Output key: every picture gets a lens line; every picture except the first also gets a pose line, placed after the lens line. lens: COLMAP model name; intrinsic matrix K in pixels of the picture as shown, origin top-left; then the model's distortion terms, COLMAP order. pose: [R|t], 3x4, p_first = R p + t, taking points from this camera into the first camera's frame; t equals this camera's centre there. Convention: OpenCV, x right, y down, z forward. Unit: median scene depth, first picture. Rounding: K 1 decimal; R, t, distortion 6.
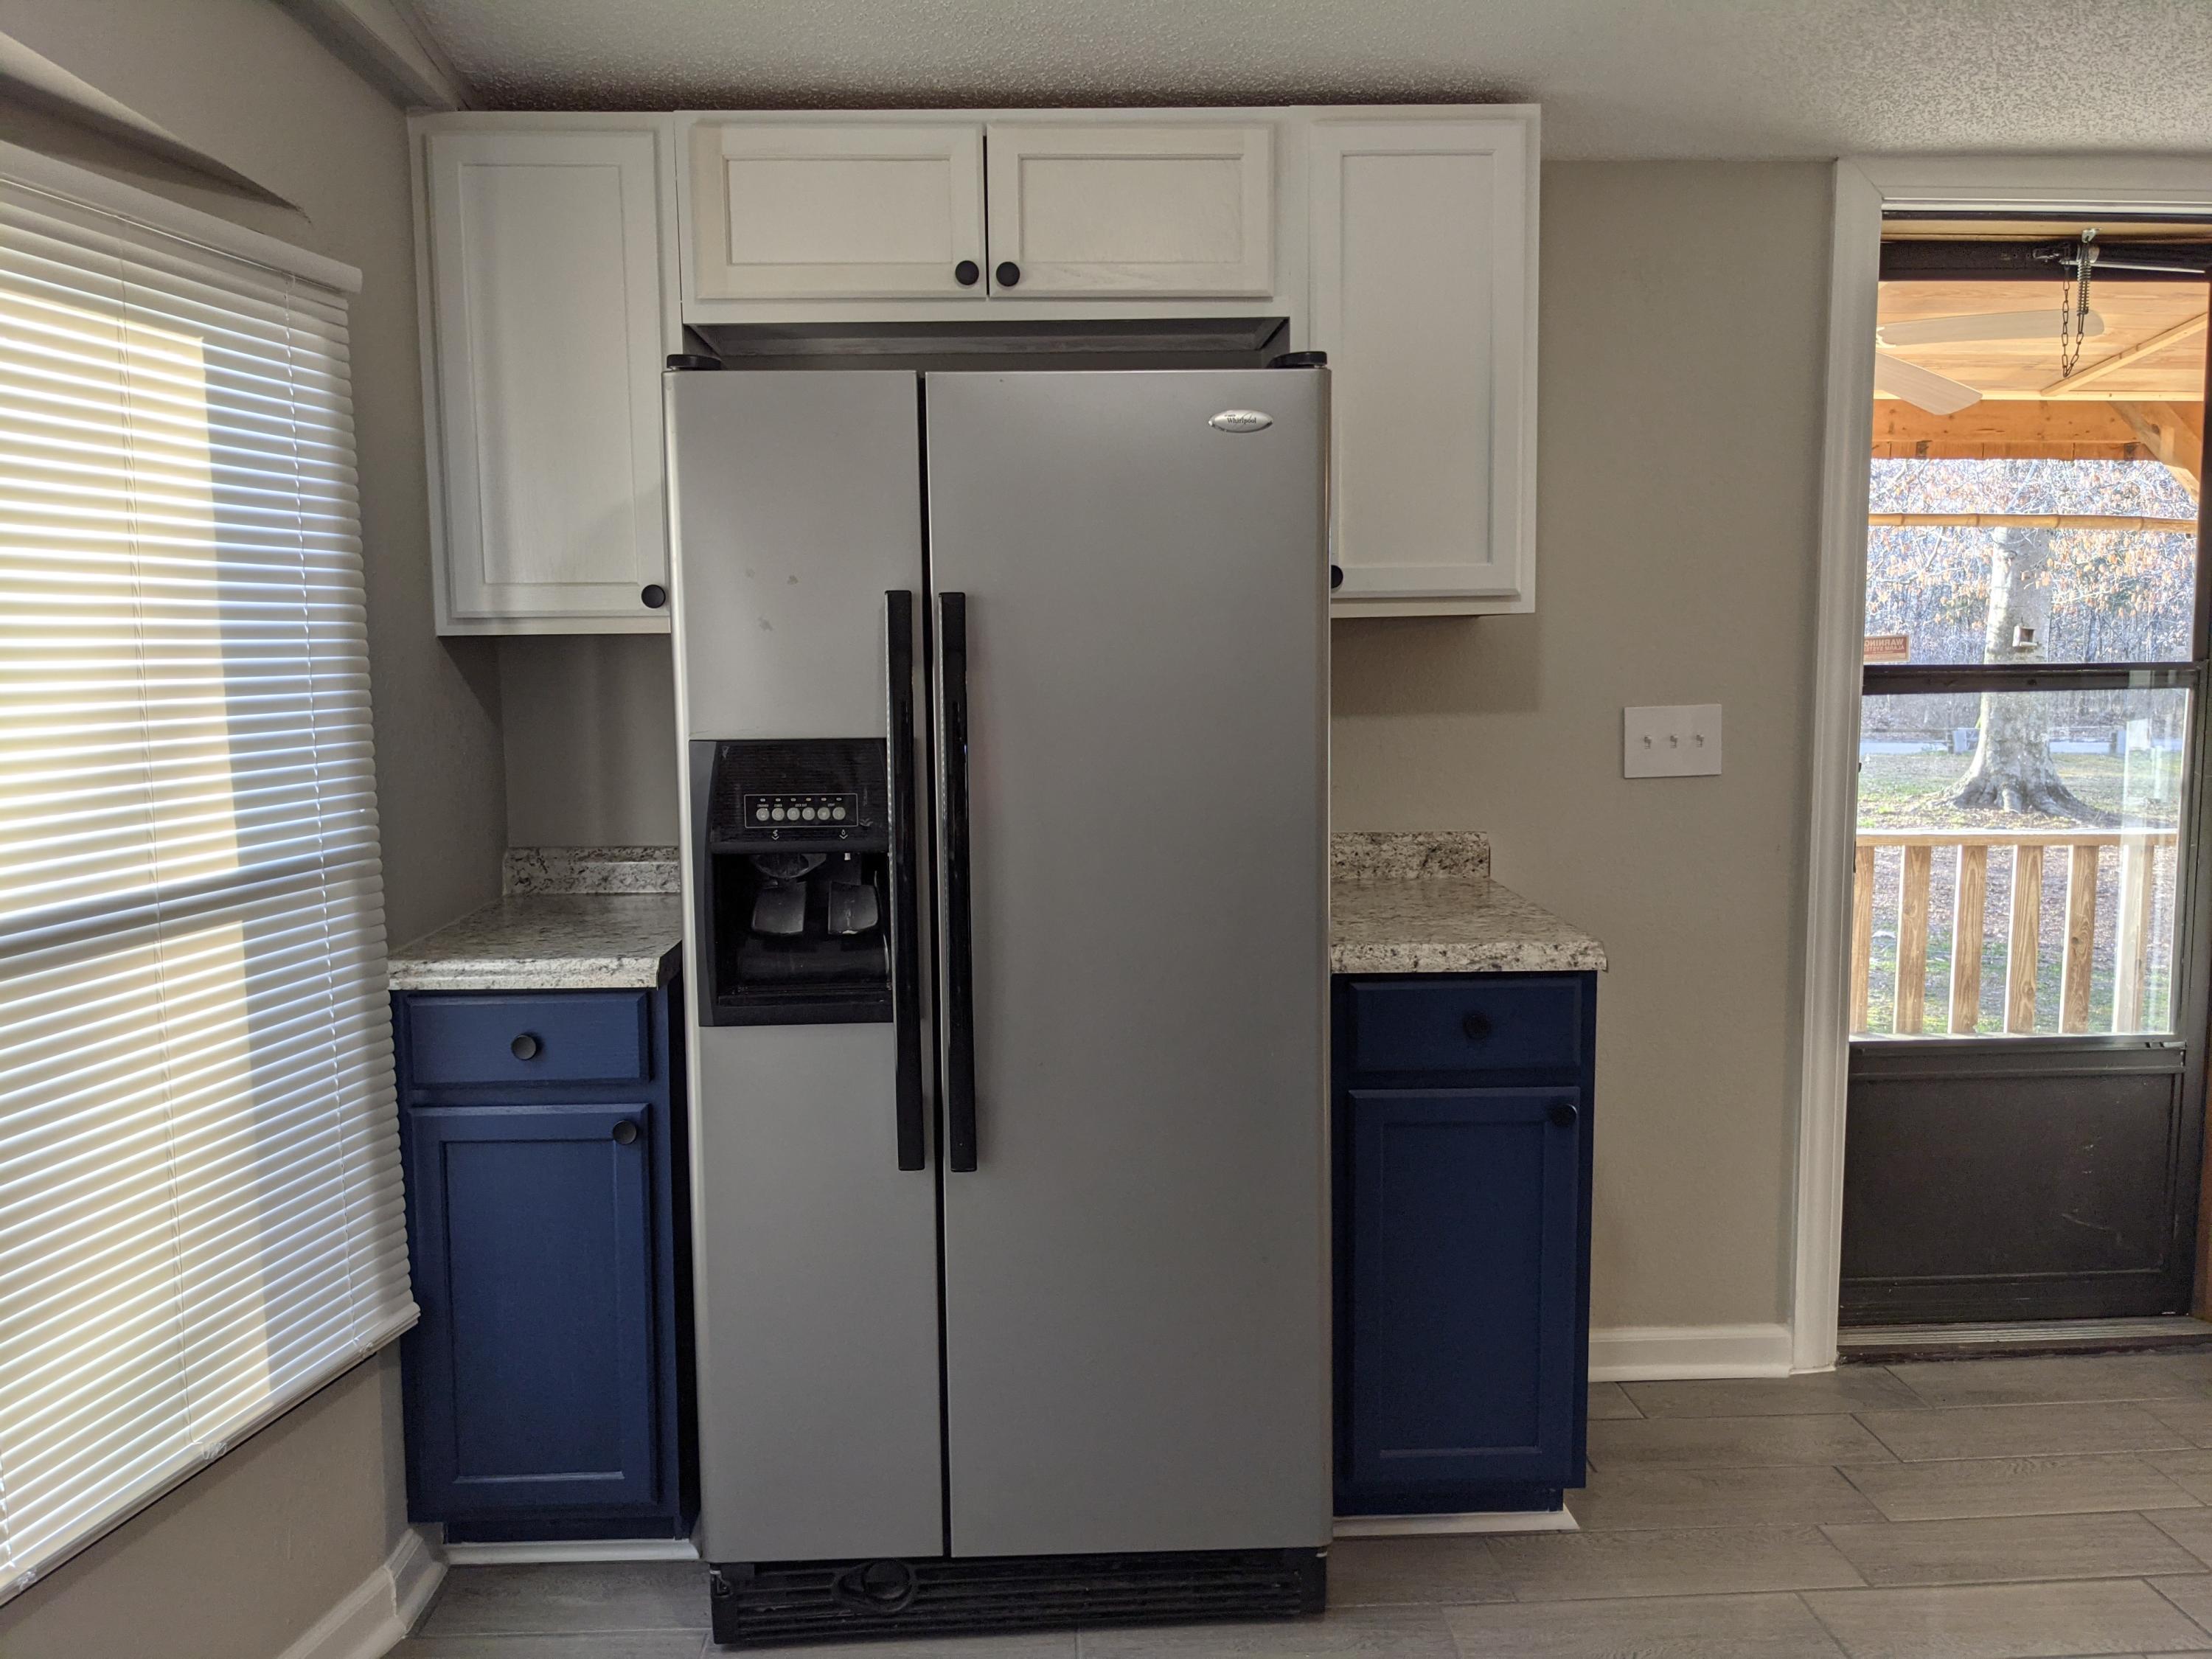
lens RADIAL K [[1763.1, 0, 1106.0], [0, 1763.1, 829.5], [0, 0, 1]] dist [0.056268, -0.105533]
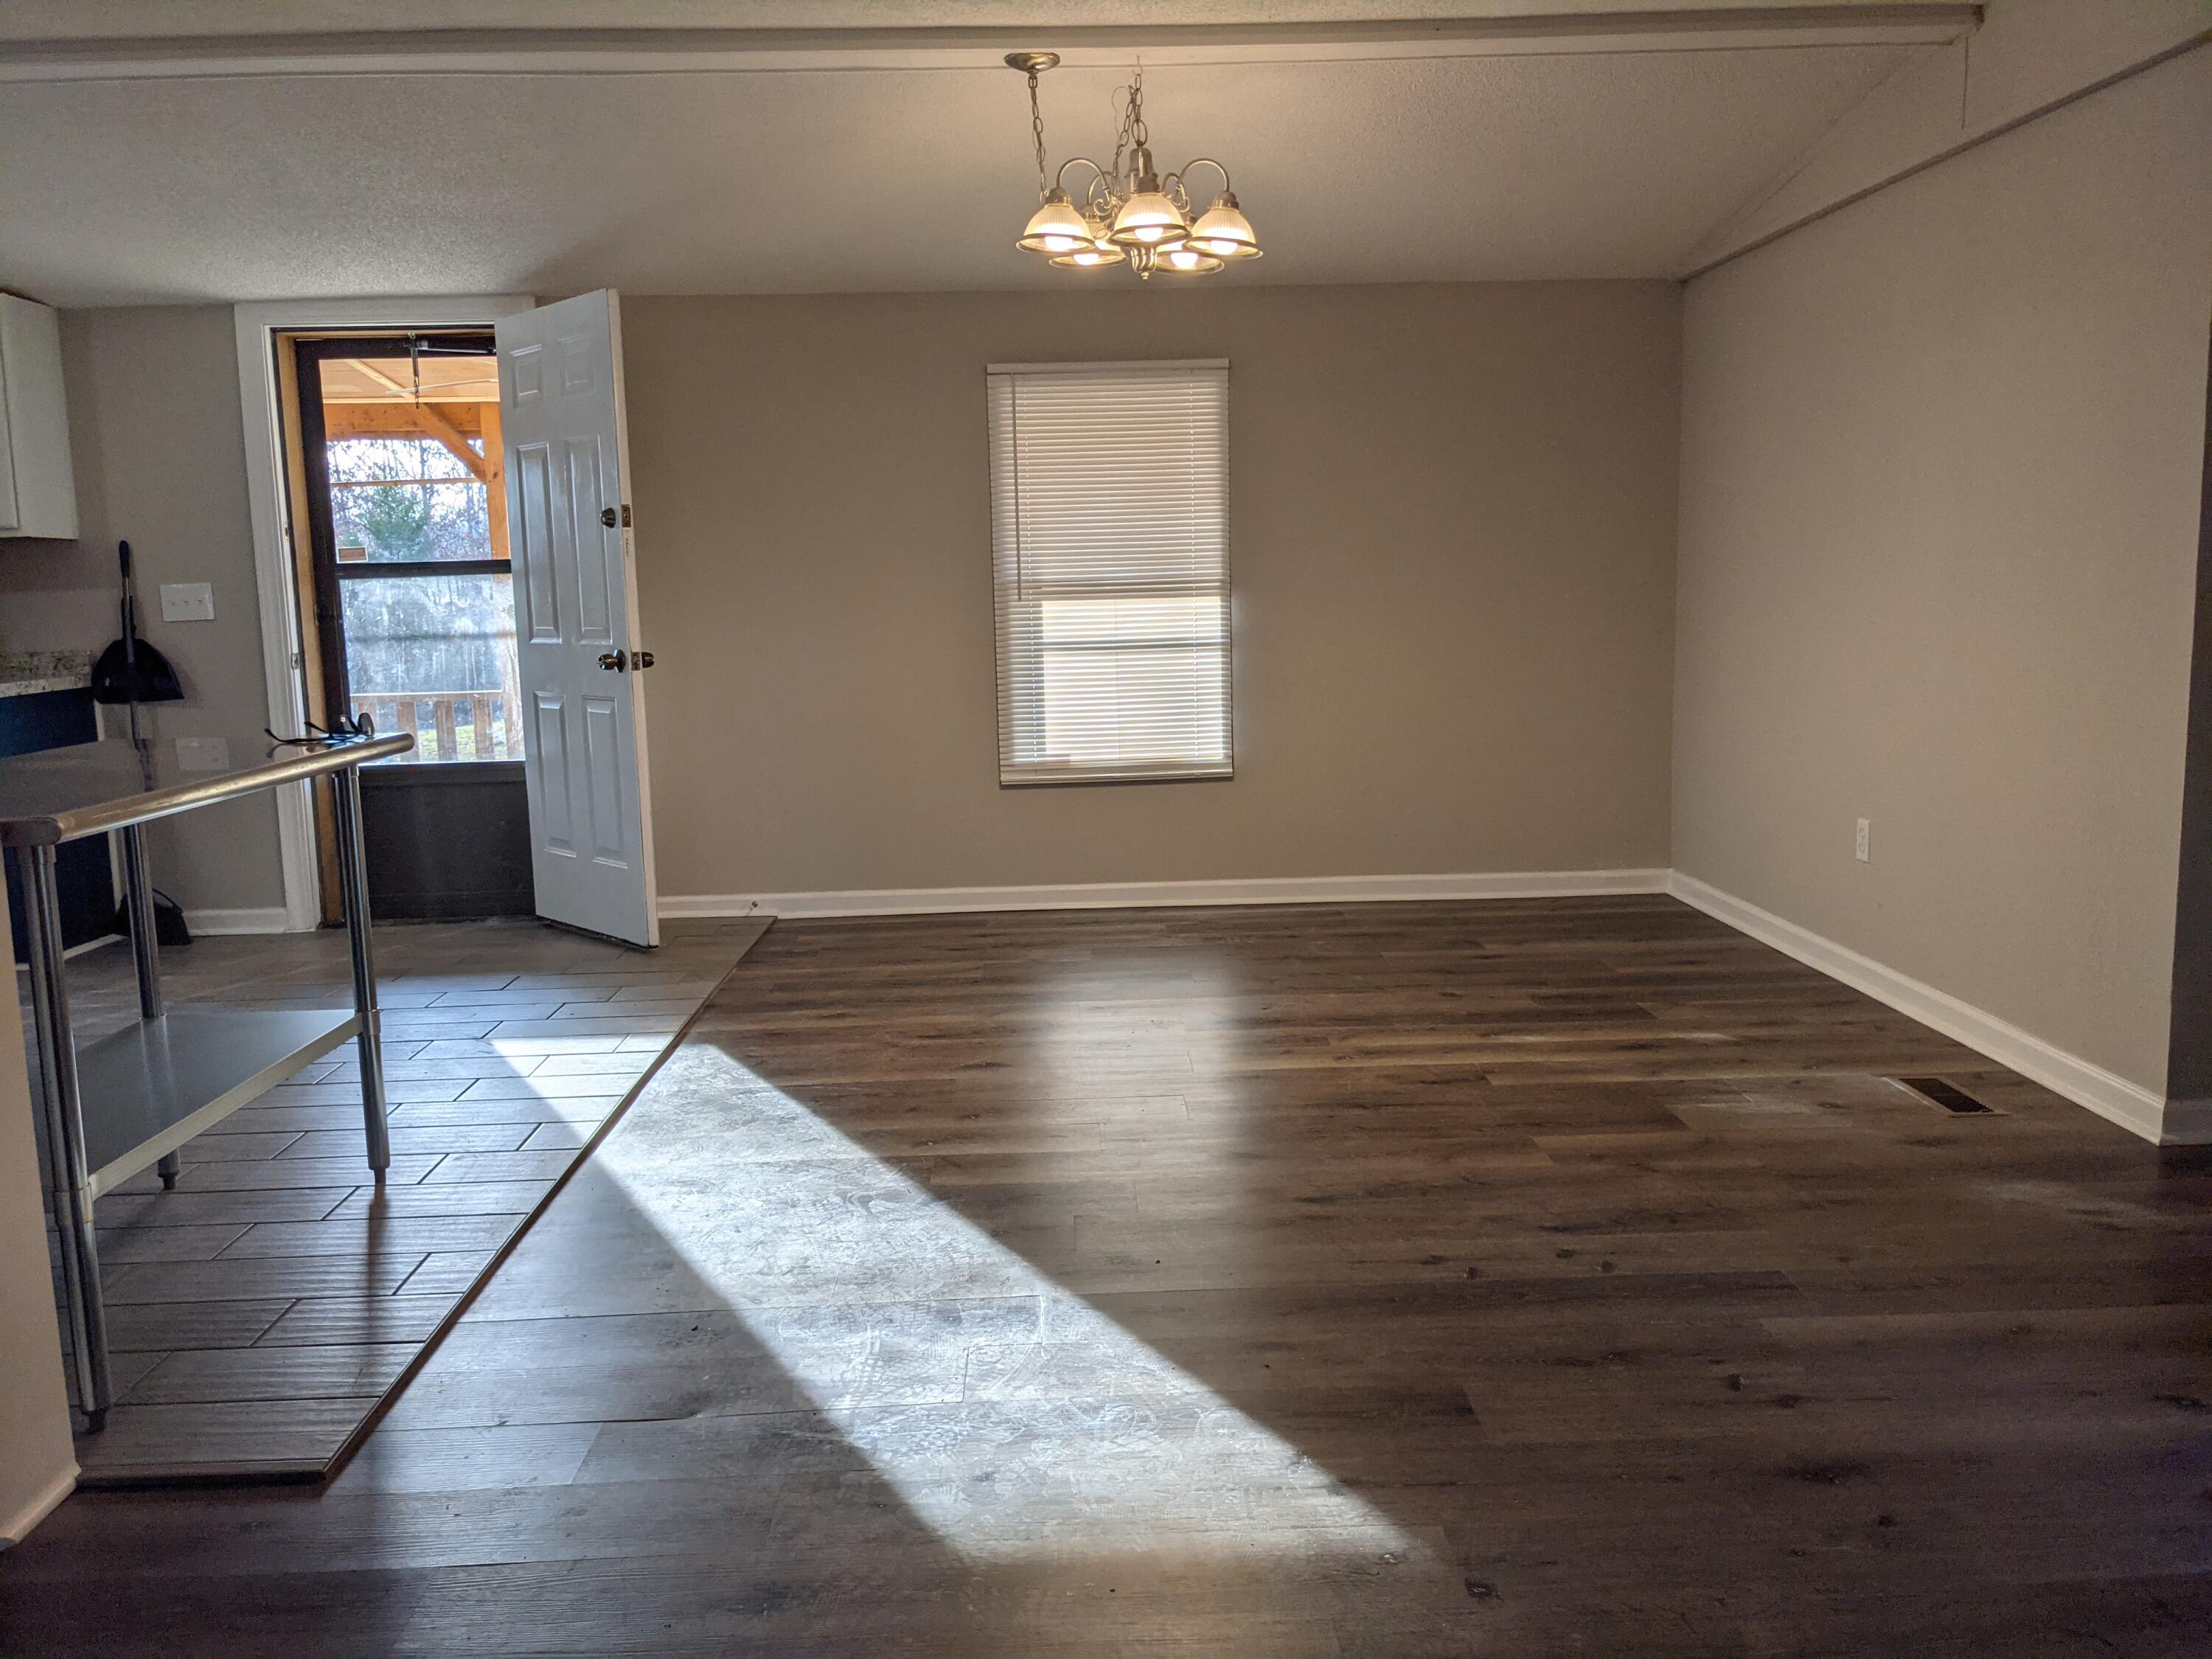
lens RADIAL K [[1763.1, 0, 1106.0], [0, 1763.1, 829.5], [0, 0, 1]] dist [0.056268, -0.105533]
pose [[0.999649, -0.011123, -0.024037, 1.329363], [0.012178, 0.998949, 0.044189, 0.120791], [0.023520, -0.044466, 0.998734, -0.904908]]
